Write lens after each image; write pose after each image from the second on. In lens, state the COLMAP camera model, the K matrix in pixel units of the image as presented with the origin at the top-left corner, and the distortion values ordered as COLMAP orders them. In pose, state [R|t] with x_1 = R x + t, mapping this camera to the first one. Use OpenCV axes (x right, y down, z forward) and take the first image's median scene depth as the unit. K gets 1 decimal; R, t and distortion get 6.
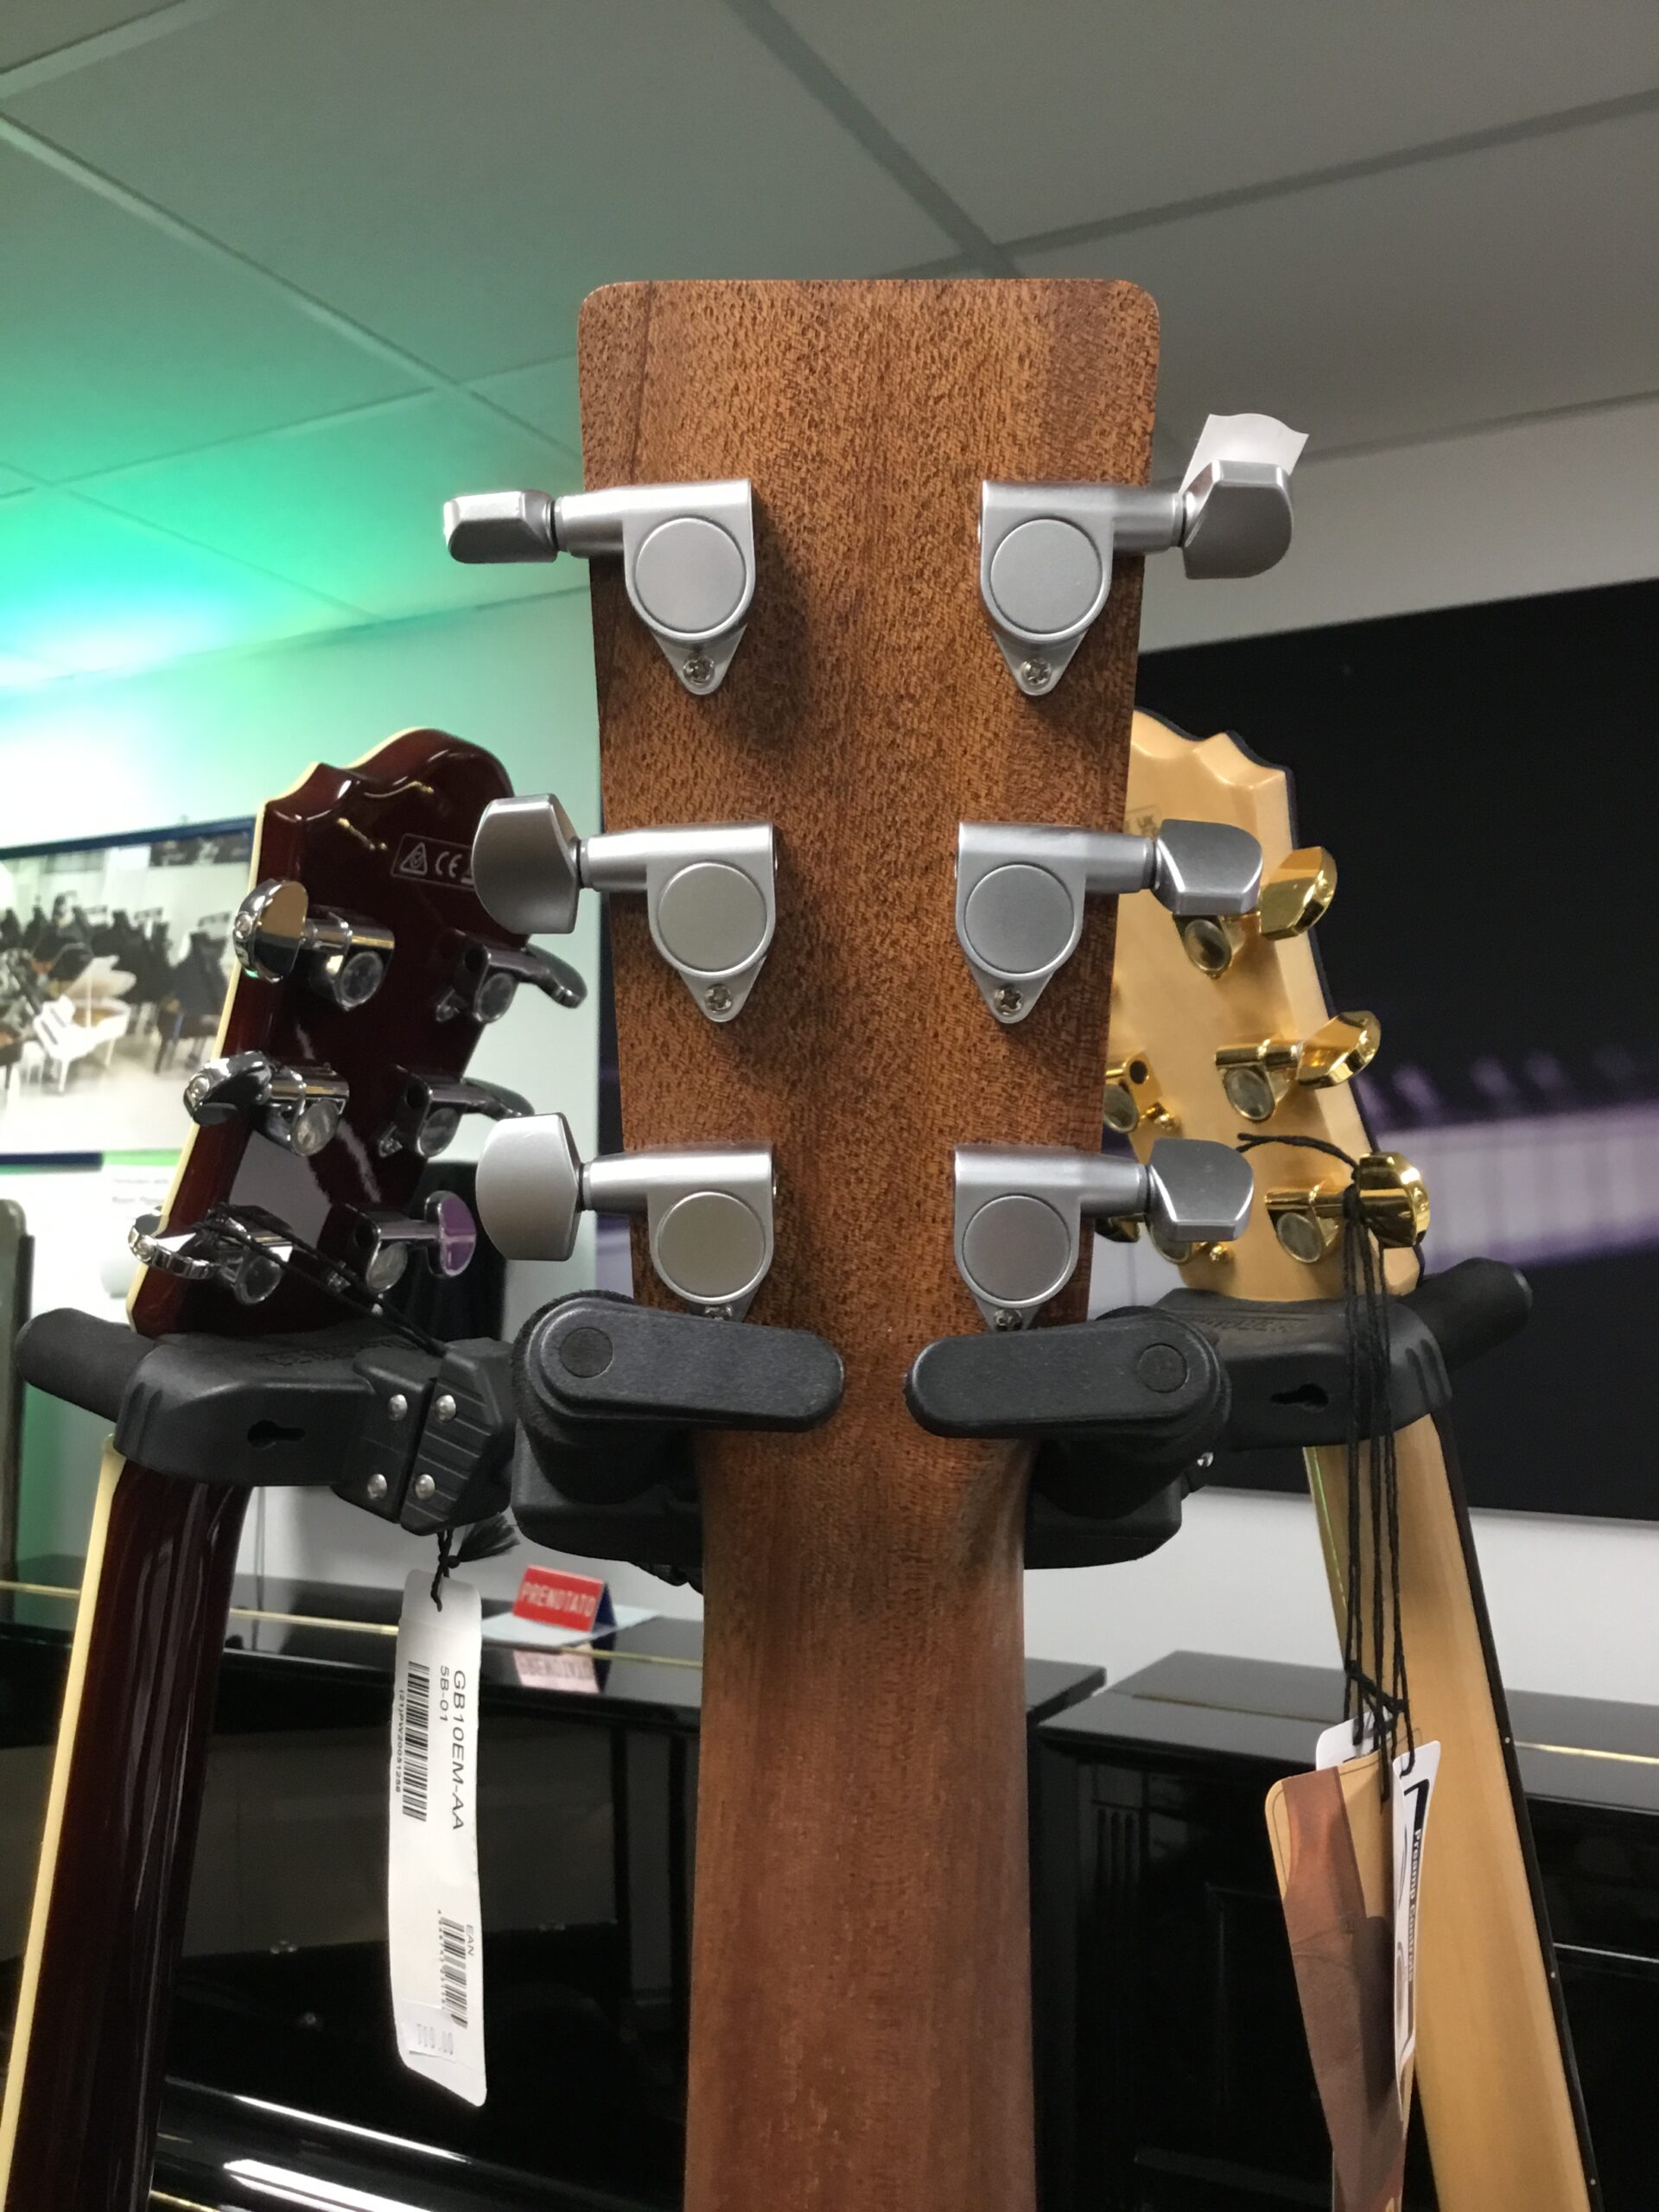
lens RADIAL K [[2108.6, 0, 843.3], [0, 2108.6, 1107.4], [0, 0, 1]] dist [0.096779, 0.000000]
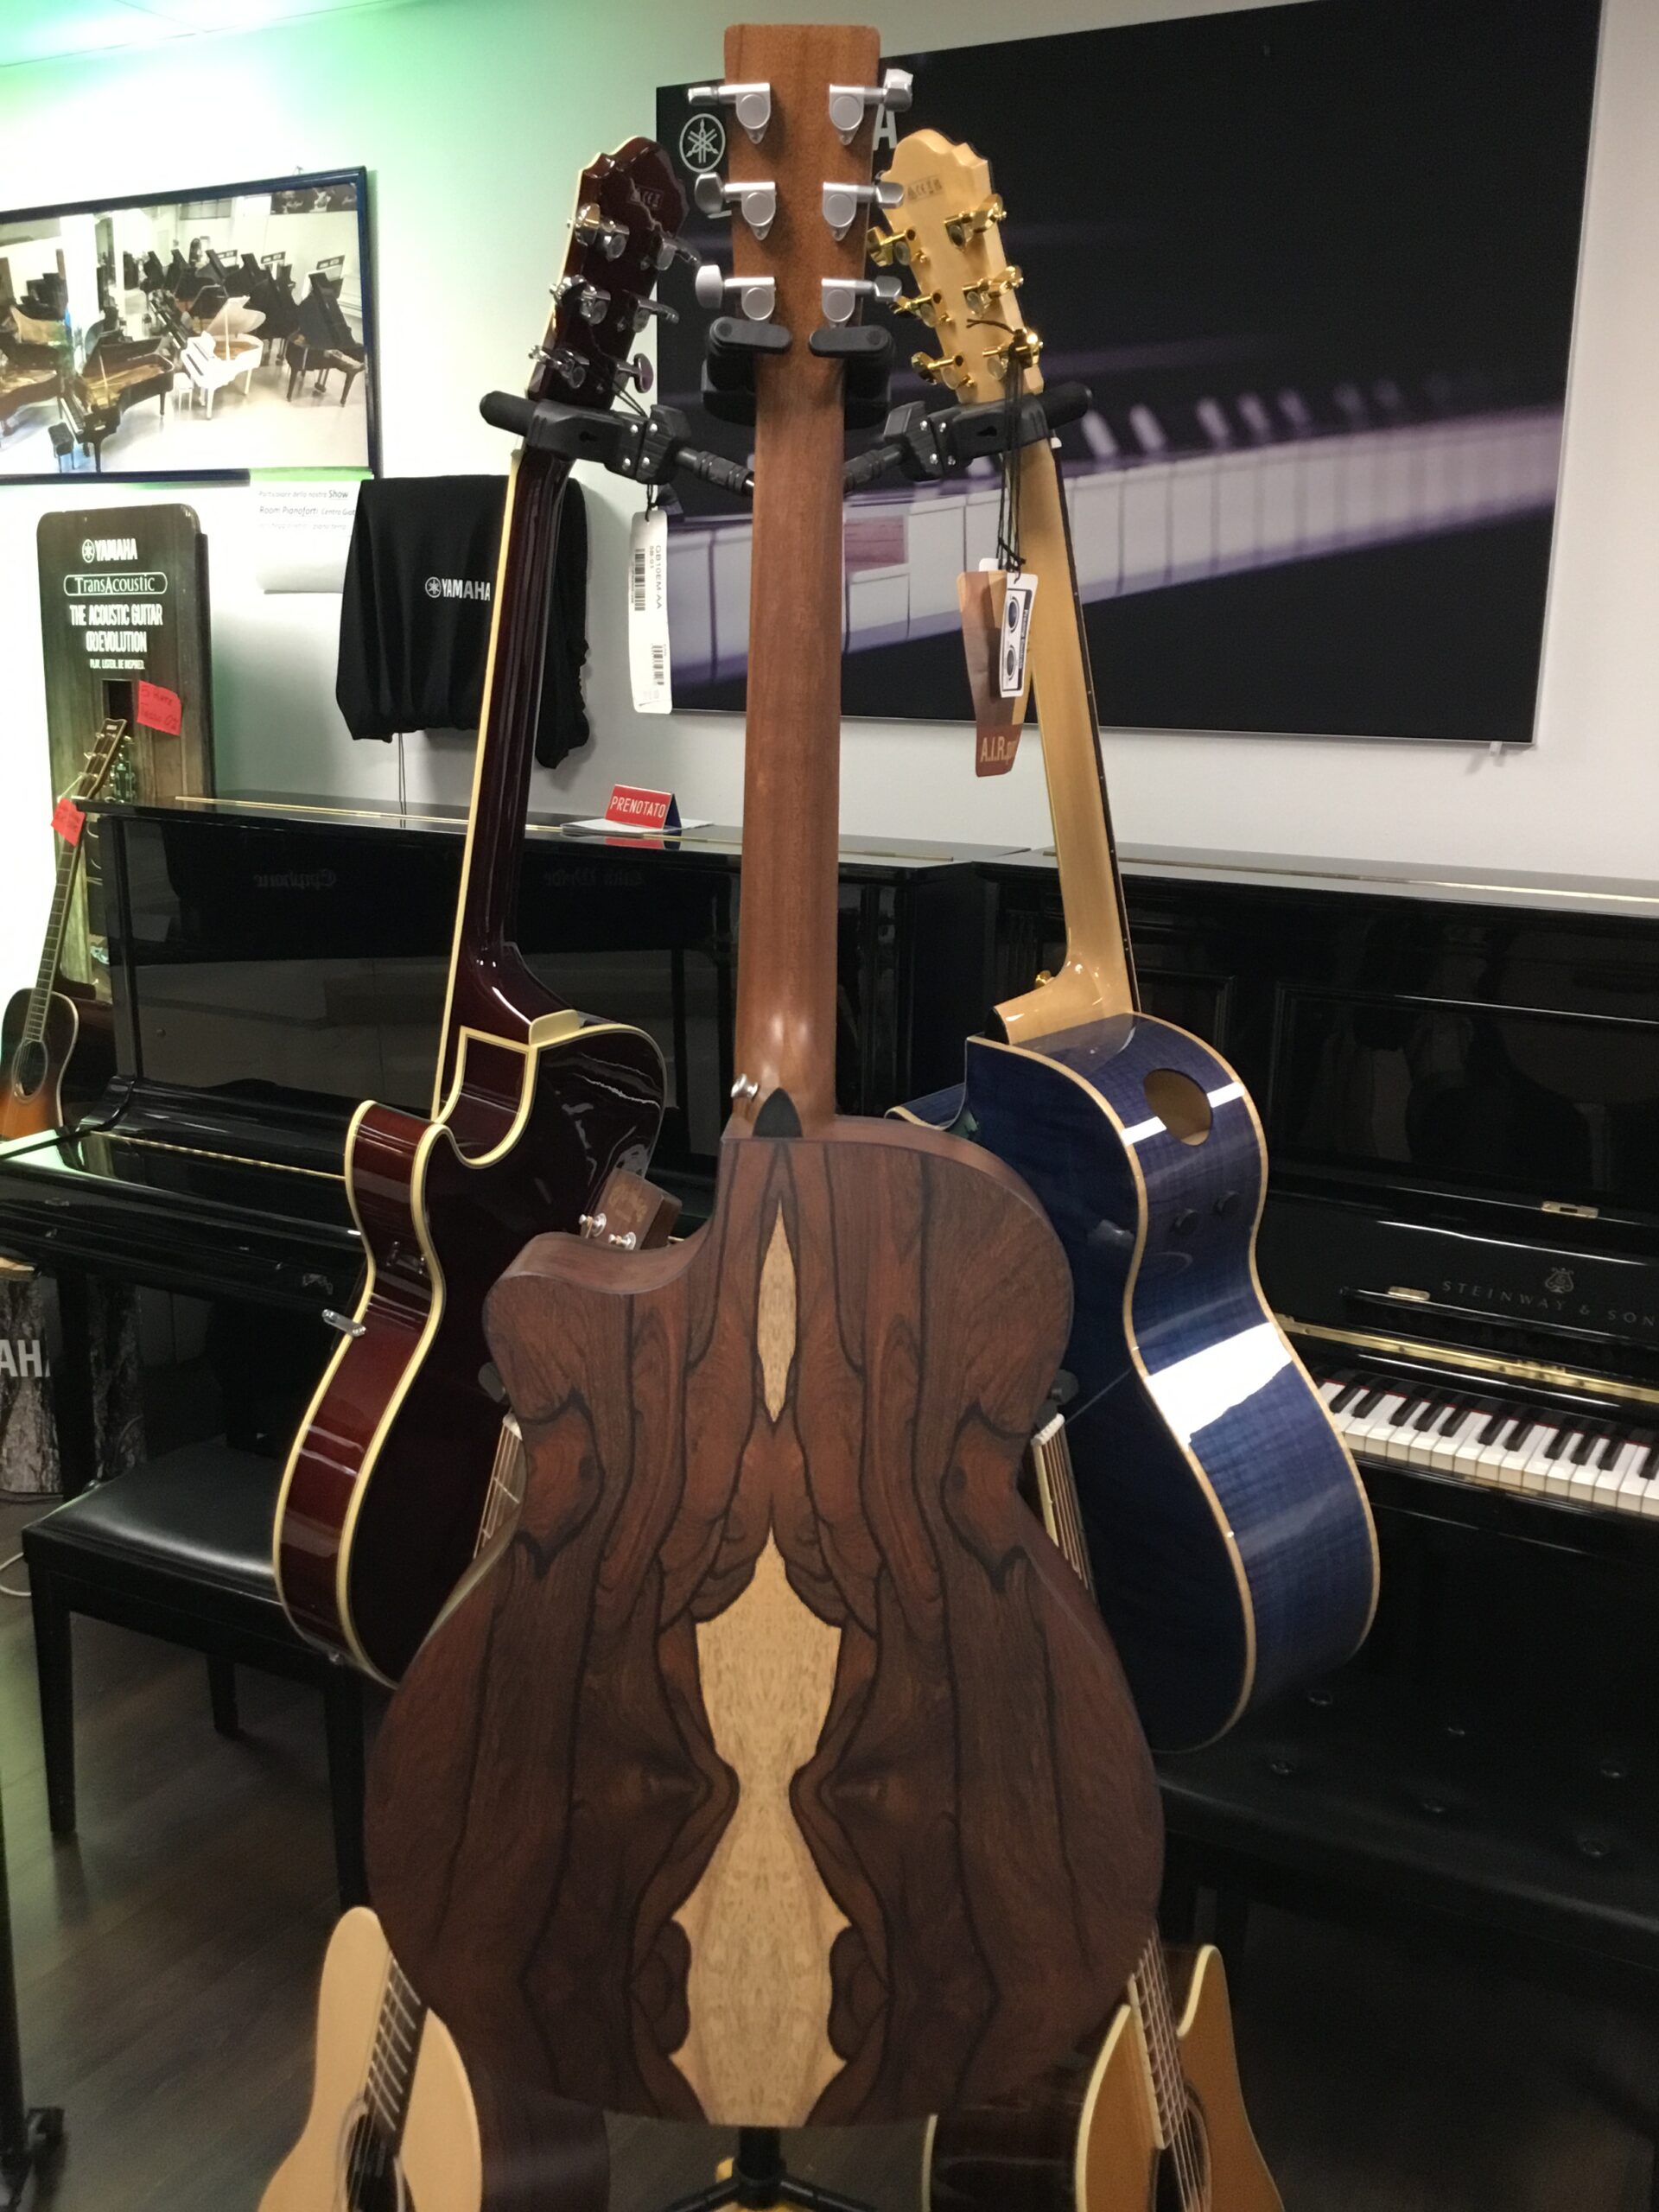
lens RADIAL K [[2108.6, 0, 831.8], [0, 2108.6, 1076.9], [0, 0, 1]] dist [0.096779, 0.000000]
pose [[0.999645, 0.018527, -0.019137, 0.089338], [-0.012937, 0.965752, 0.259144, 0.216588], [0.023283, -0.258805, 0.965649, -1.615821]]
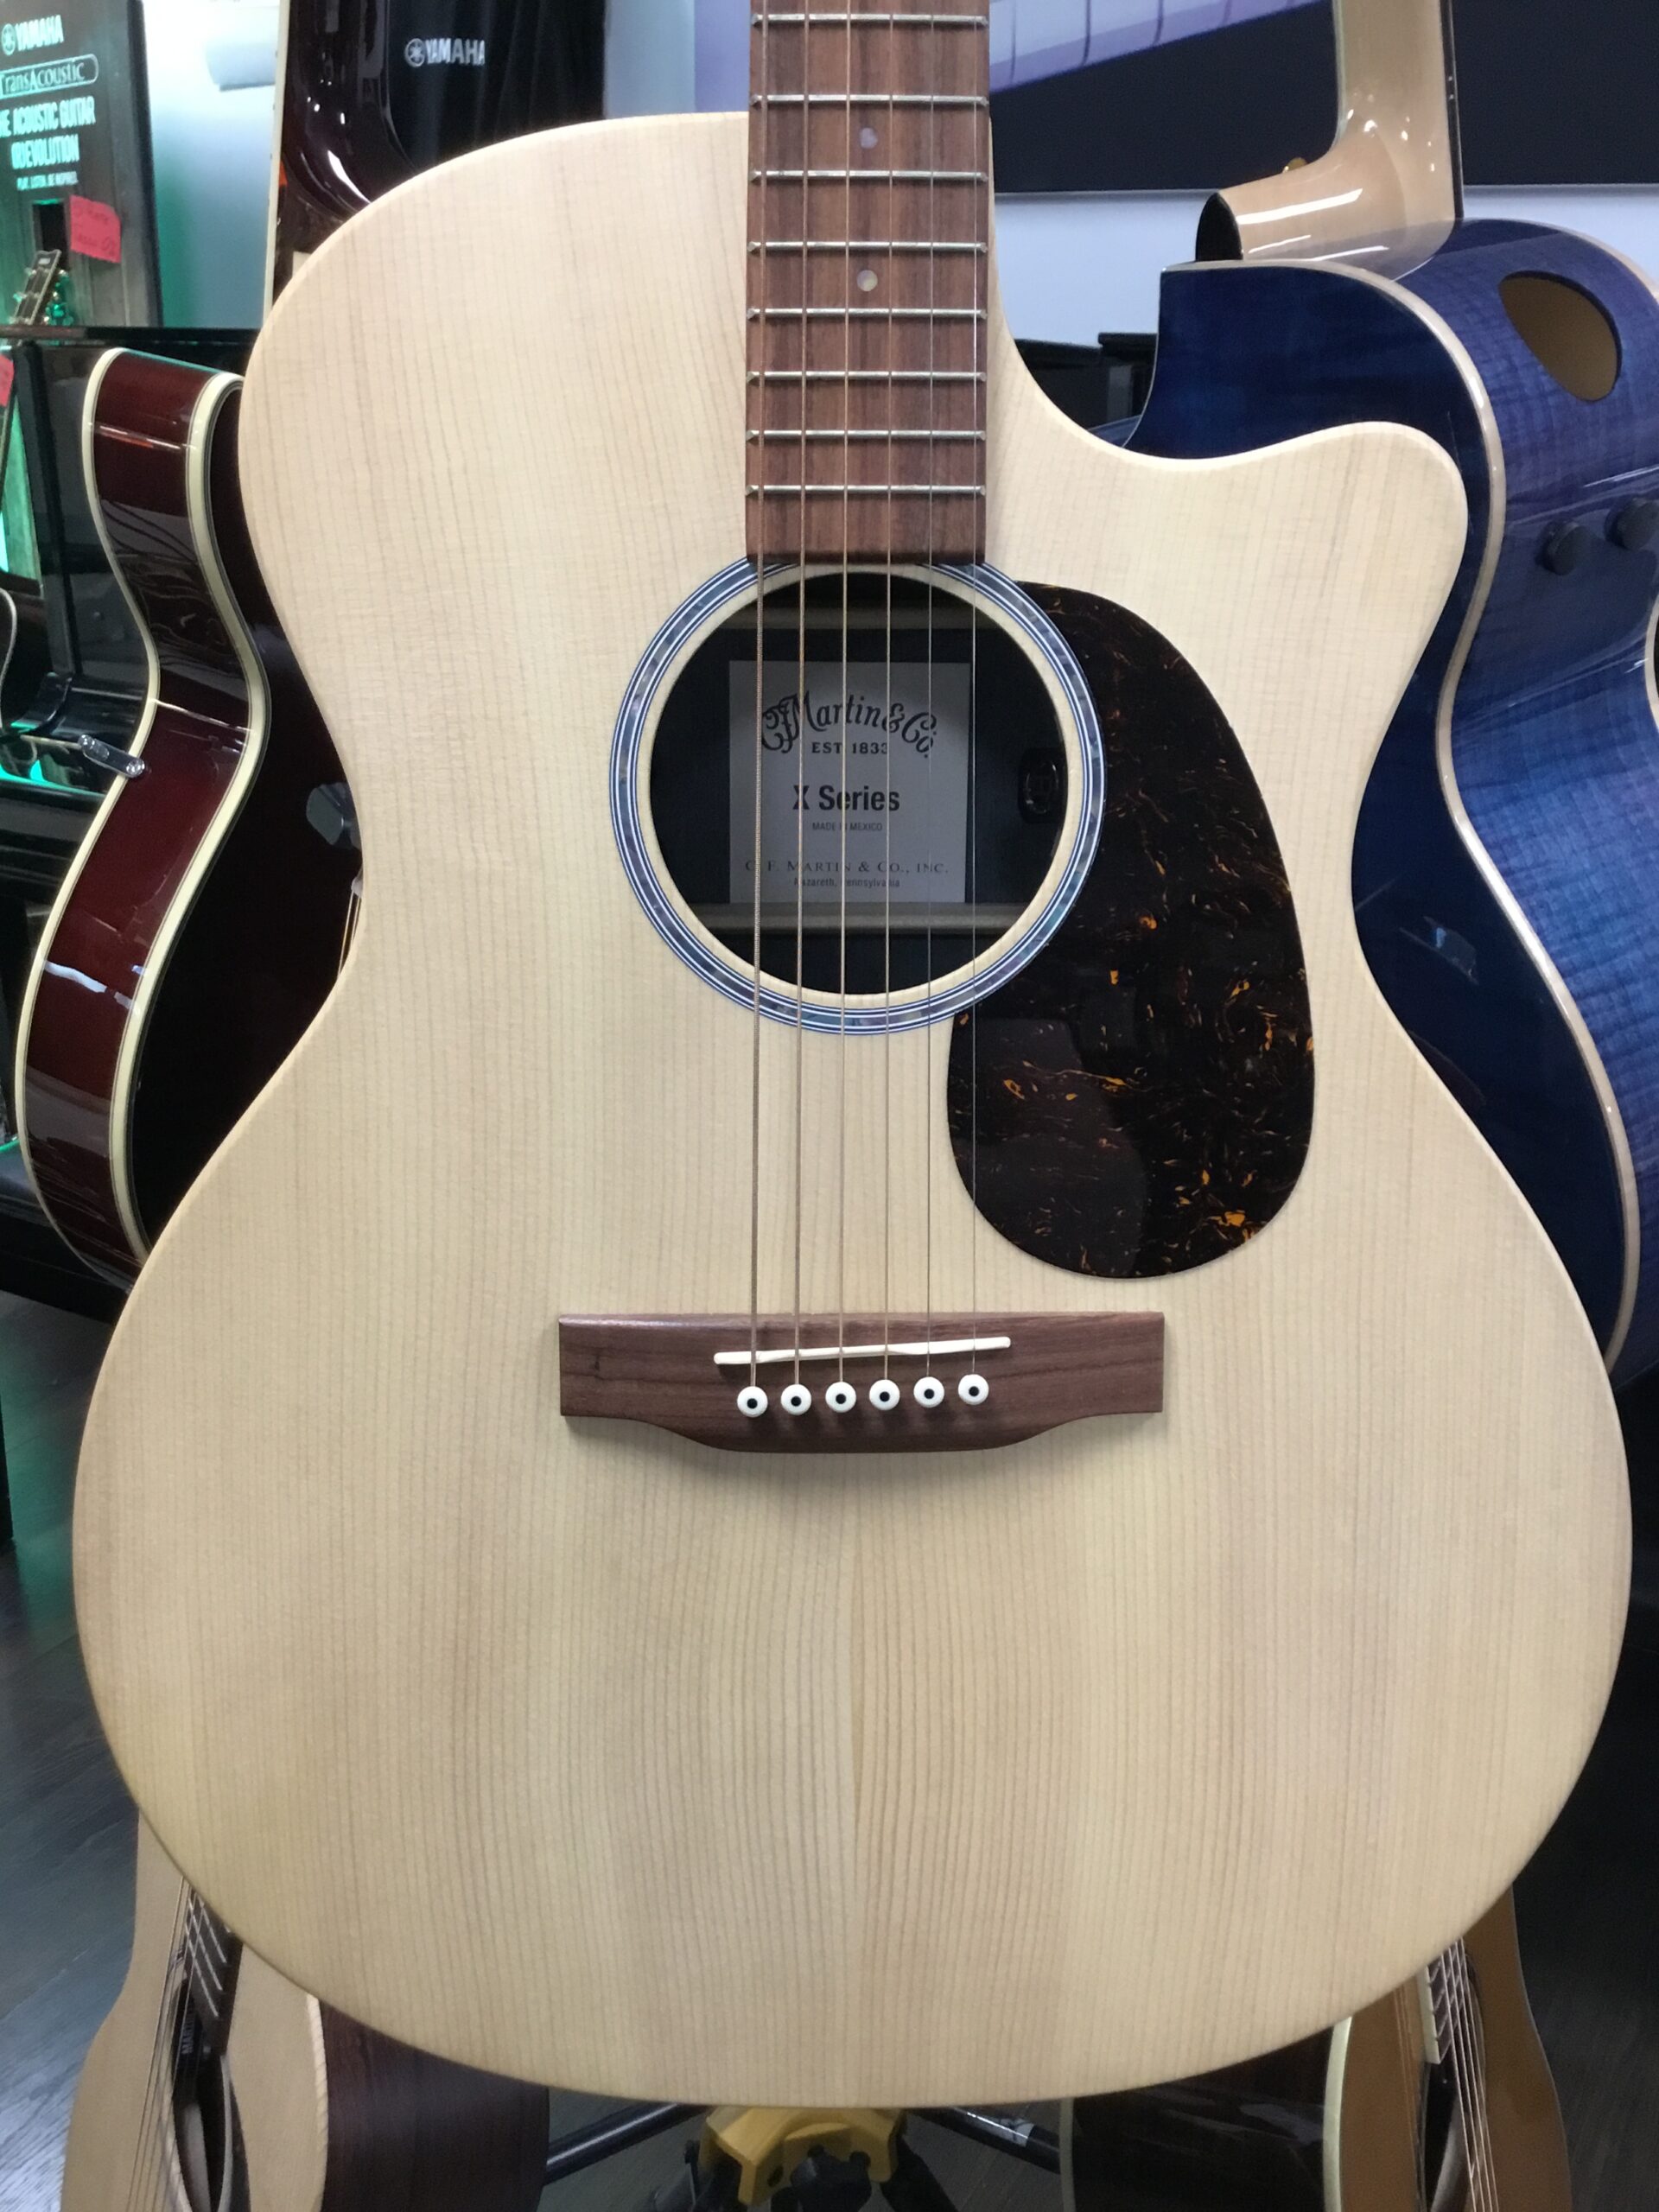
lens RADIAL K [[2108.6, 0, 825.6], [0, 2108.6, 1095.8], [0, 0, 1]] dist [0.096779, 0.000000]
pose [[0.998190, 0.028717, -0.052849, 0.061242], [-0.006295, 0.923716, 0.383026, 0.846626], [0.059817, -0.382000, 0.922225, -0.666594]]
